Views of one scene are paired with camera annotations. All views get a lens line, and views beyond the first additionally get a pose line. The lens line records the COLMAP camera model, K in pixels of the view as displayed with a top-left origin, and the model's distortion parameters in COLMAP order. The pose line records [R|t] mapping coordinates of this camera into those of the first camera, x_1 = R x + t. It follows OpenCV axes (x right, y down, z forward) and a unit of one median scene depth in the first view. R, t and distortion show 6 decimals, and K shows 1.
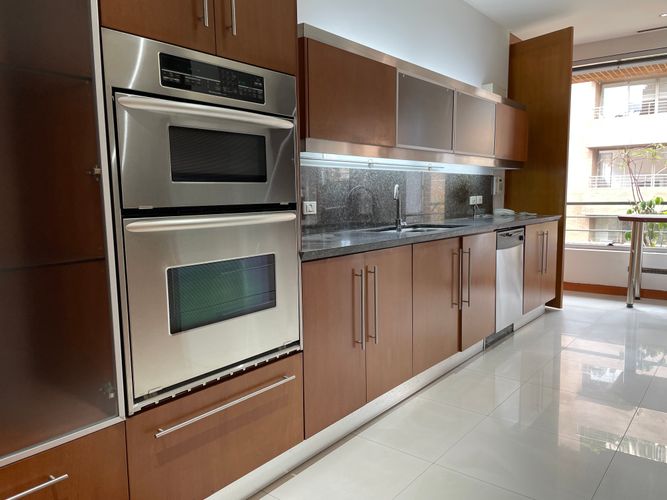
lens RADIAL K [[504.1, 0, 332.1], [0, 504.1, 250.3], [0, 0, 1]] dist [0.044669, -0.021388]
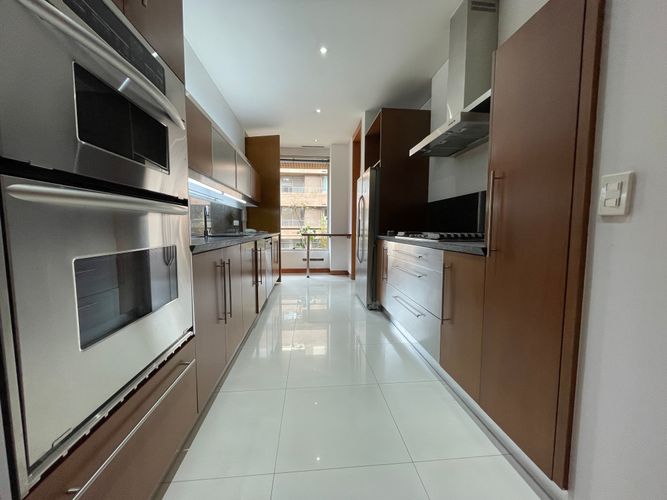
lens RADIAL K [[268.2, 0, 337.9], [0, 268.2, 248.9], [0, 0, 1]] dist [0.000963, -0.000588]
pose [[0.701998, -0.036245, 0.711256, -0.105833], [0.062974, 0.997951, -0.011300, 0.015504], [-0.709389, 0.052723, 0.702842, 0.148364]]
